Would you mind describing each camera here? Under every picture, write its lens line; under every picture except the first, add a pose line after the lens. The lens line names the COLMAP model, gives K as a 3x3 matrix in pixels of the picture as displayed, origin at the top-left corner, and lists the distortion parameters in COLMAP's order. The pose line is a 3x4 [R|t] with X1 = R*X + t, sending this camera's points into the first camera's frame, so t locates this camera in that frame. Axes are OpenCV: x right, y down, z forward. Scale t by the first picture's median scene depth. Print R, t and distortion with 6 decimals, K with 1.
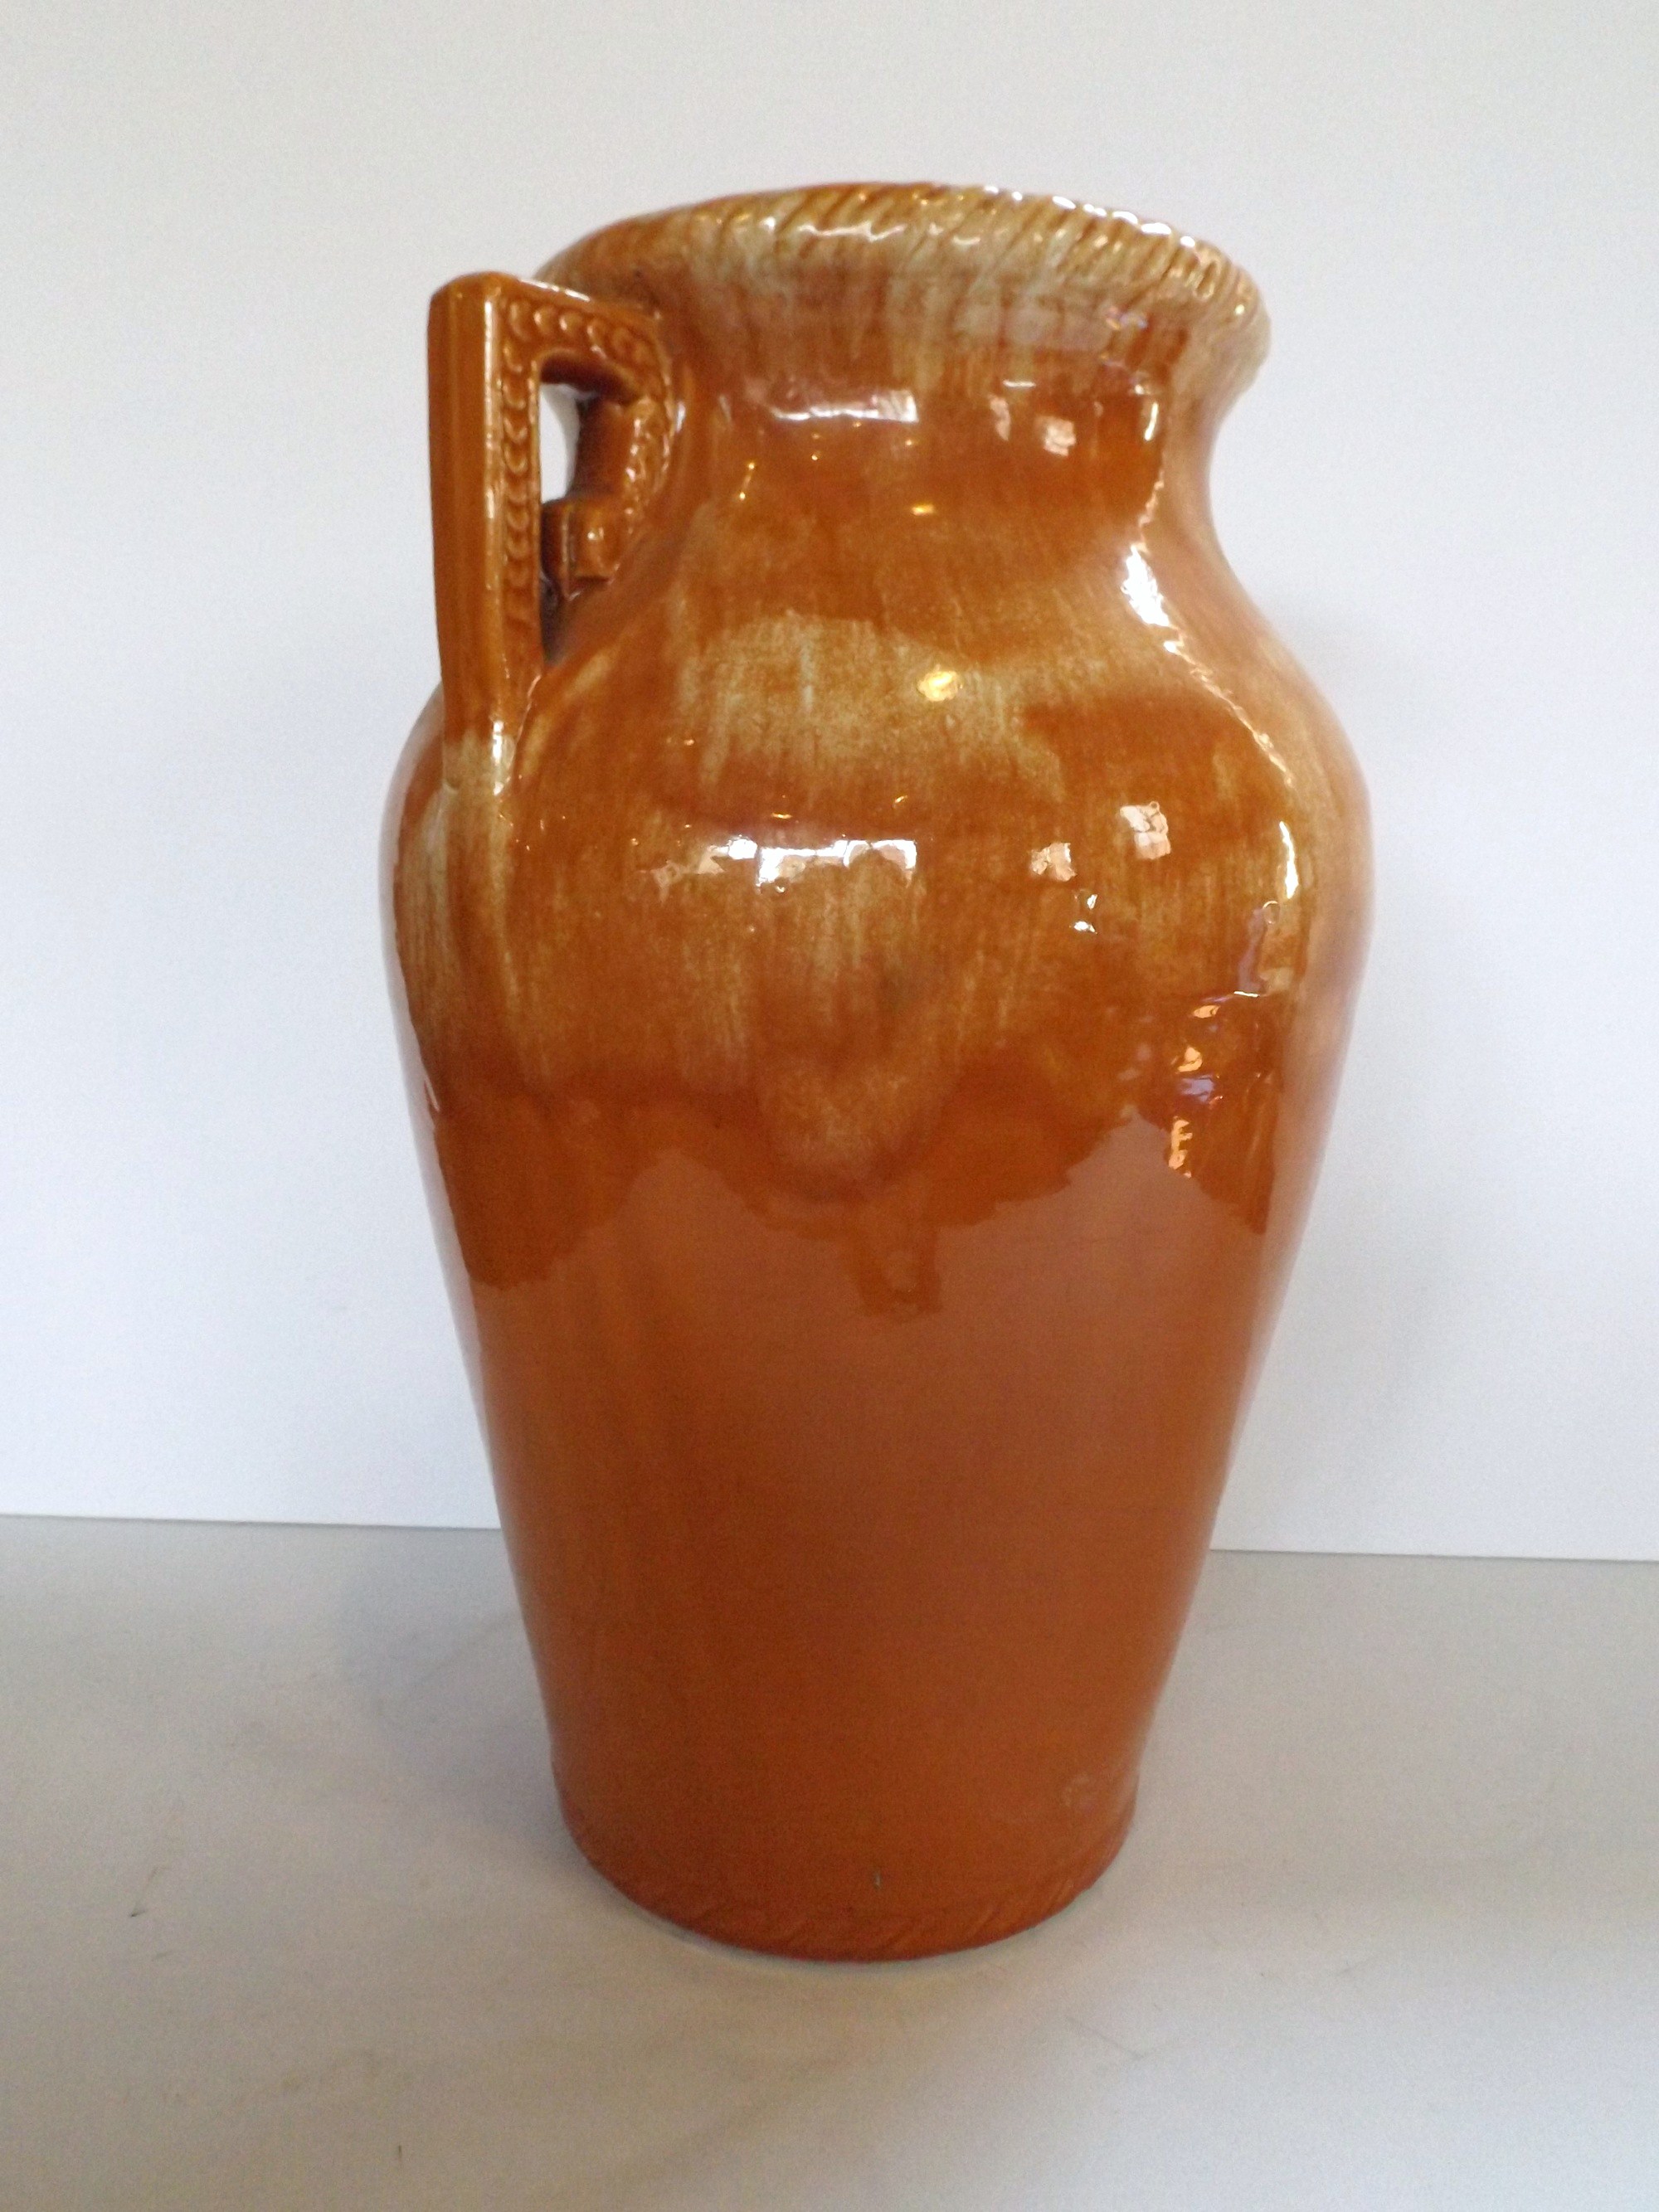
lens RADIAL K [[1701.5, 0, 829.5], [0, 1701.5, 1106.0], [0, 0, 1]] dist [0.009174, -0.007190]
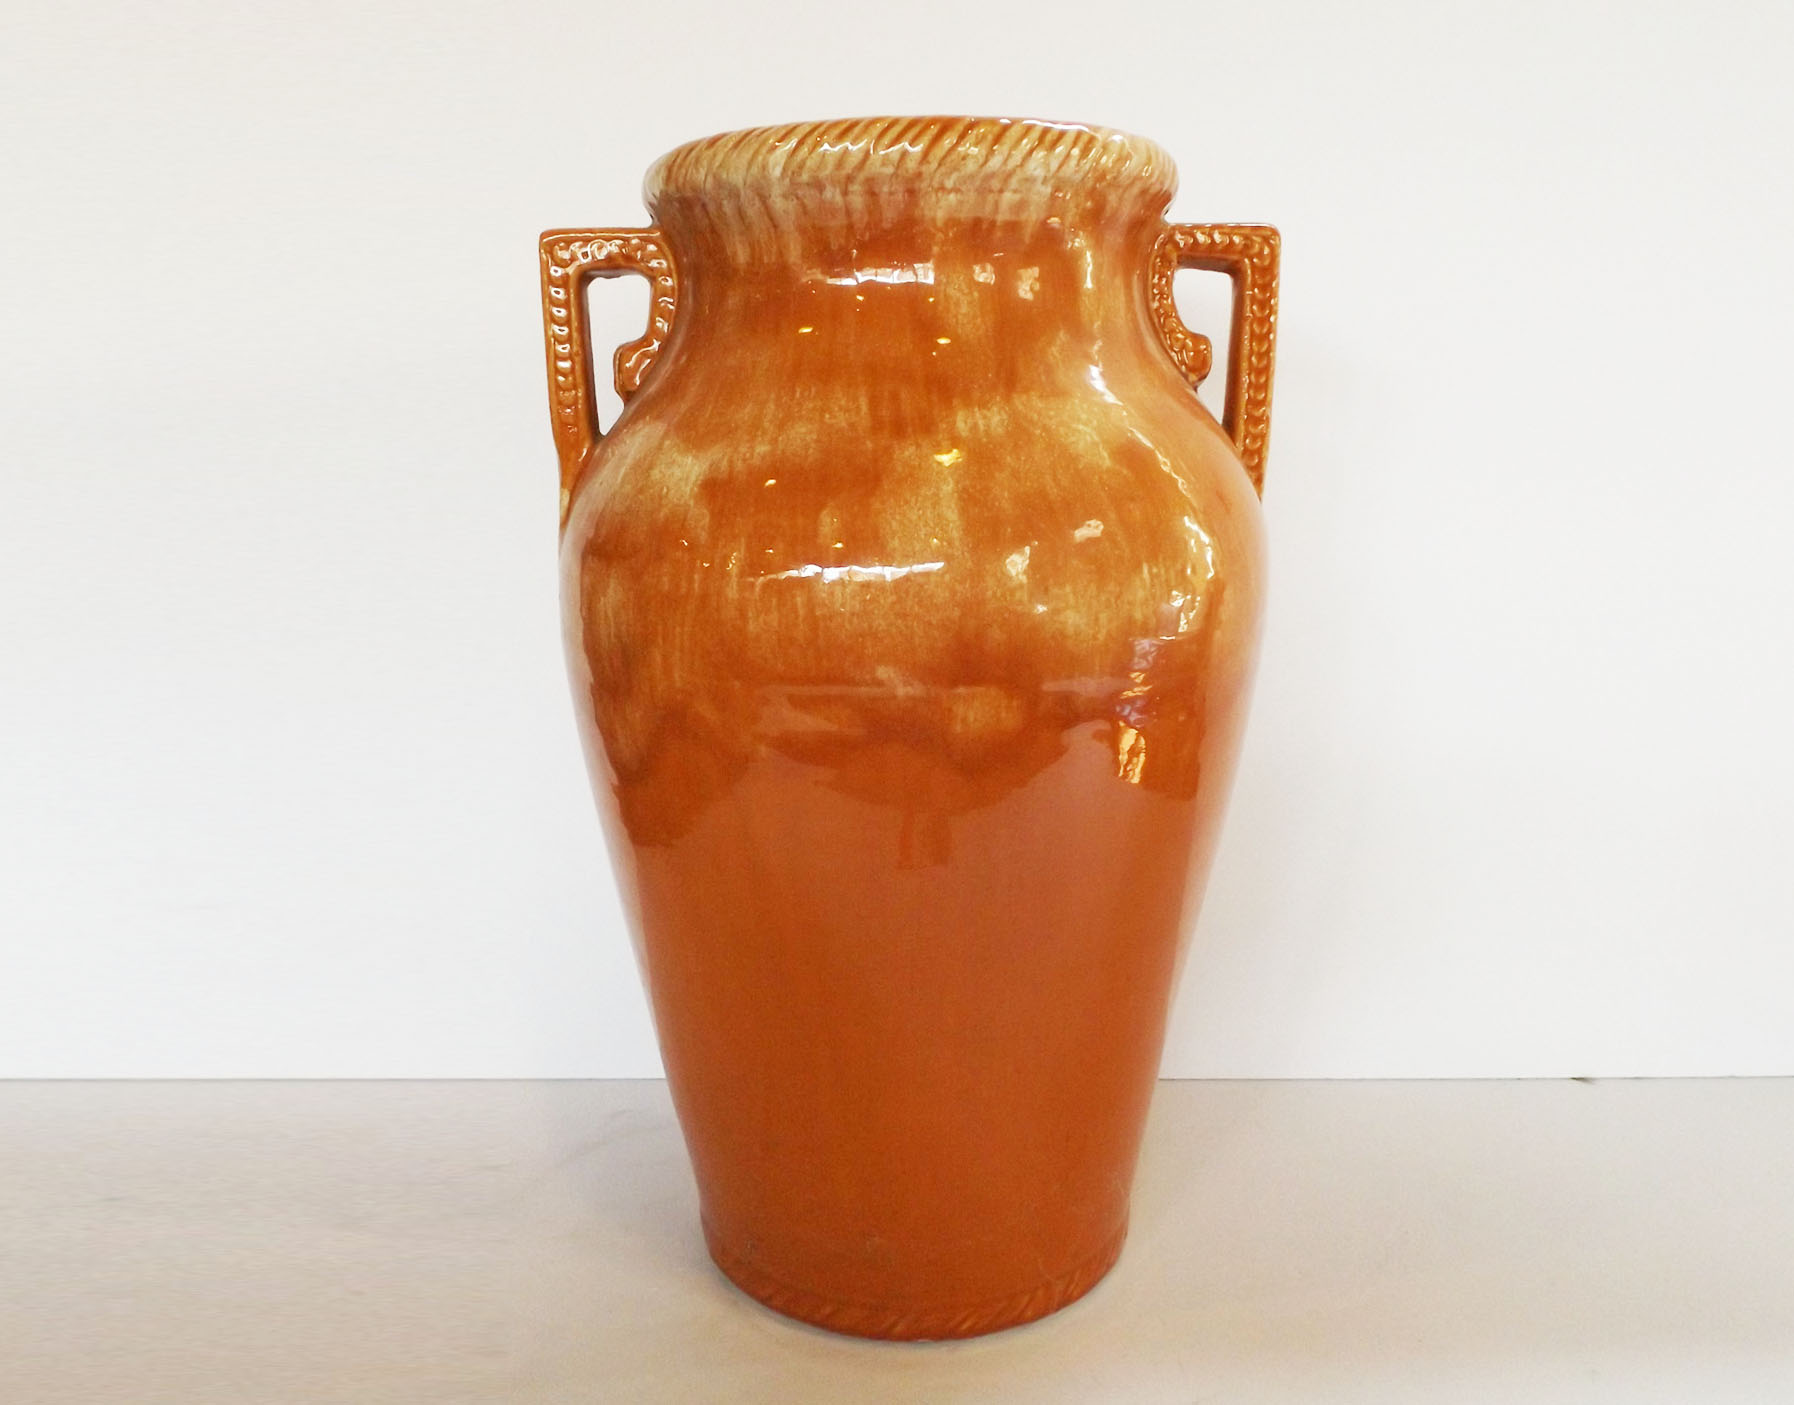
lens RADIAL K [[1451.0, 0, 897.0], [0, 1451.0, 702.5], [0, 0, 1]] dist [-0.000073, -0.001846]
pose [[0.703393, 0.115626, -0.701333, 1.147213], [-0.090071, 0.993226, 0.073414, -0.143722], [0.705071, 0.011531, 0.709043, 0.193749]]
